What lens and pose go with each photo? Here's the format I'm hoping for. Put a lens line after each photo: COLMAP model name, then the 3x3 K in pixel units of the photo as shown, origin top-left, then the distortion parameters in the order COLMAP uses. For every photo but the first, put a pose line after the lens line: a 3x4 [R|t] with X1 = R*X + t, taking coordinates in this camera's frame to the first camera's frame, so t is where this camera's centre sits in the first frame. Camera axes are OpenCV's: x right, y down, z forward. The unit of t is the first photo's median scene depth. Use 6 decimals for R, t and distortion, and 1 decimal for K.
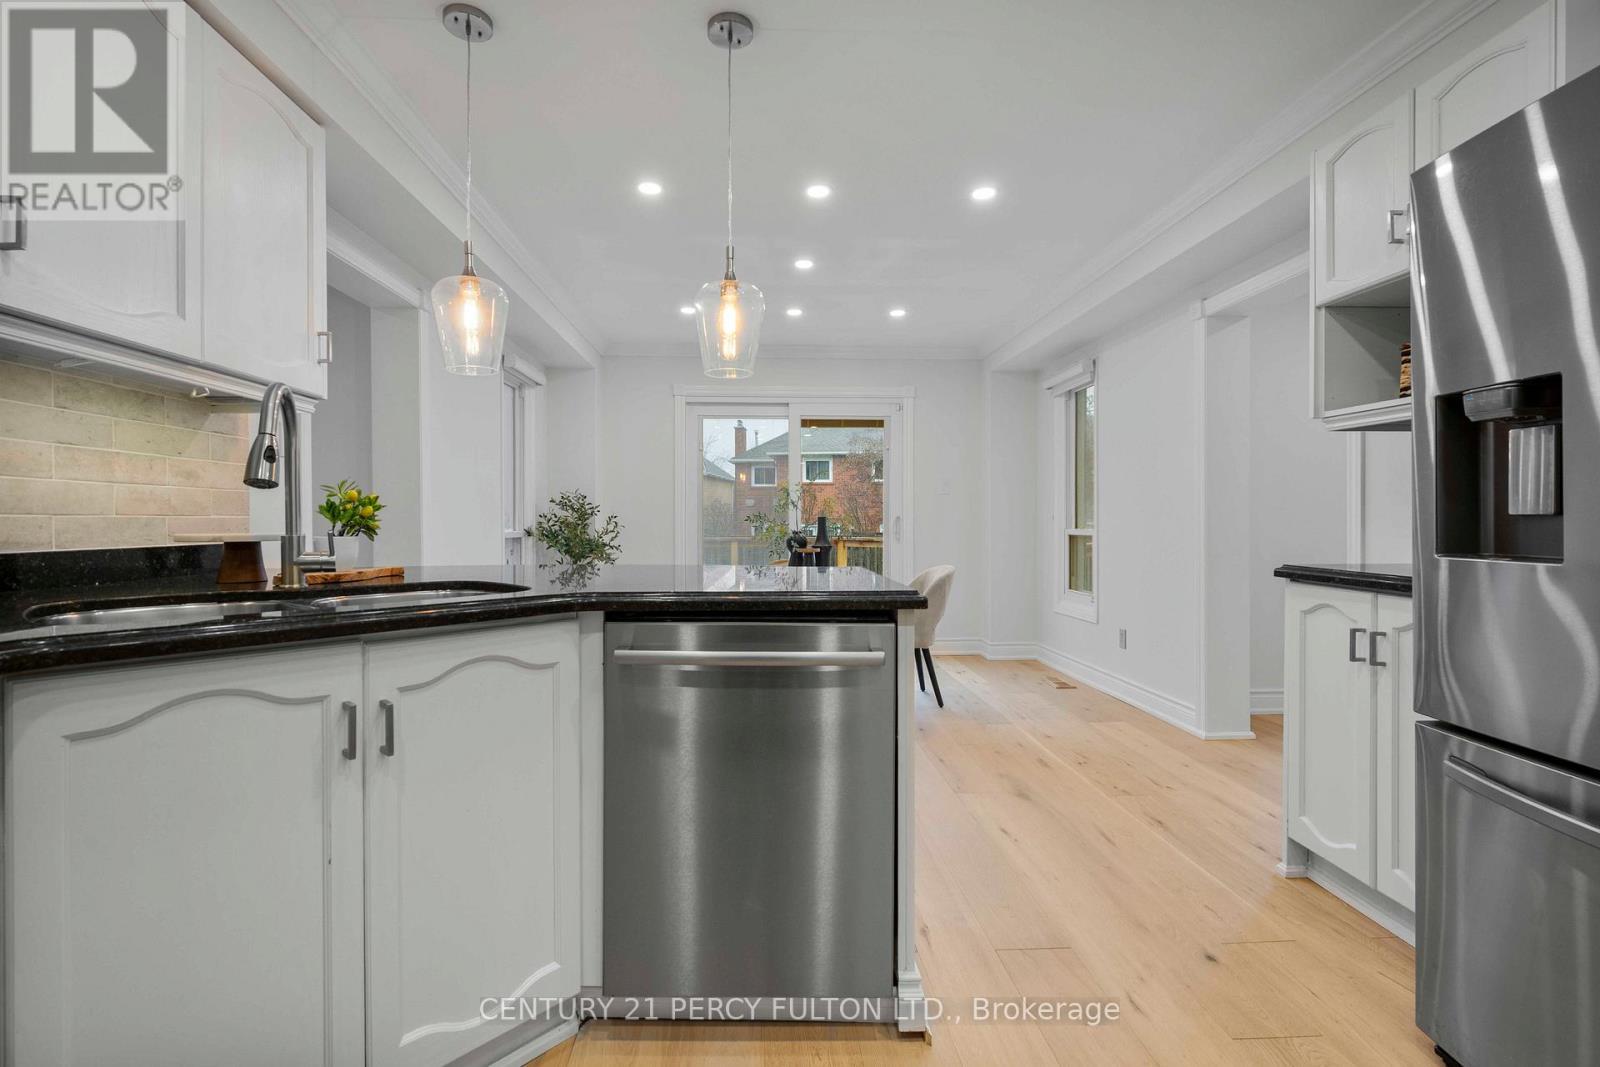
lens RADIAL K [[698.9, 0, 800.0], [0, 698.9, 533.5], [0, 0, 1]] dist [-0.002739, -0.000293]
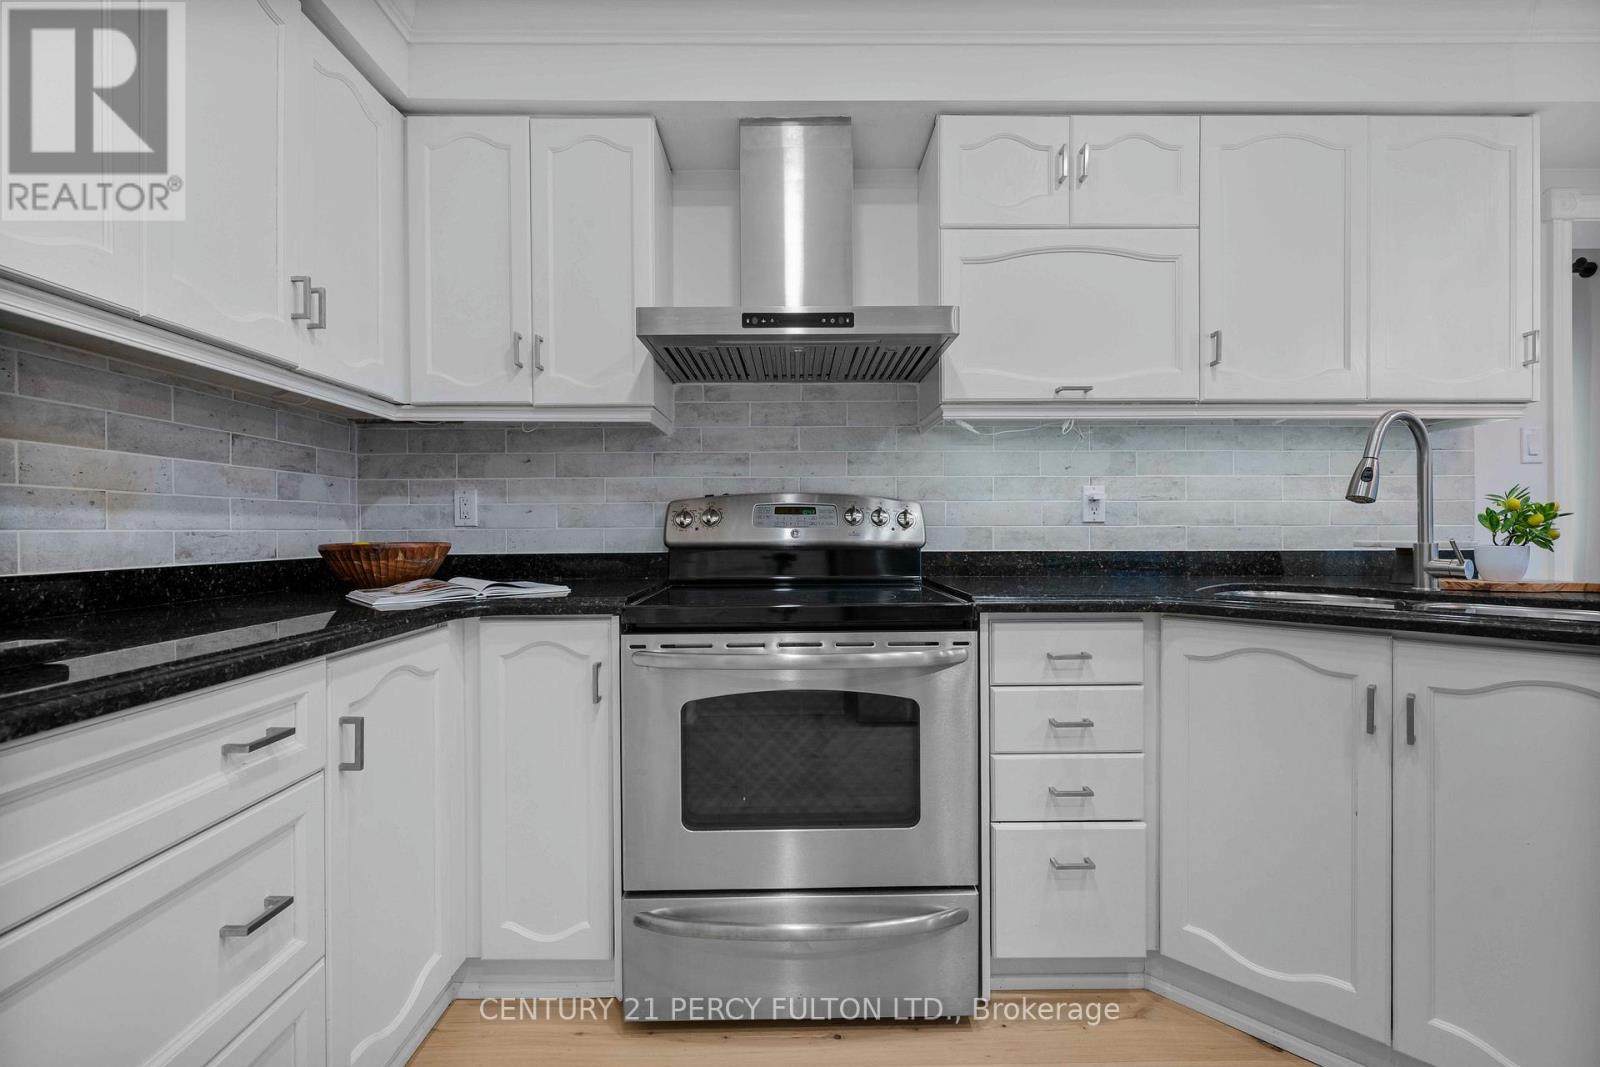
lens RADIAL K [[642.8, 0, 800.0], [0, 642.8, 533.5], [0, 0, 1]] dist [-0.001410, -0.000110]
pose [[-0.034958, 0.006931, -0.999365, 0.317208], [-0.015844, 0.999846, 0.007489, -0.004312], [0.999263, 0.016096, -0.034842, 0.051243]]
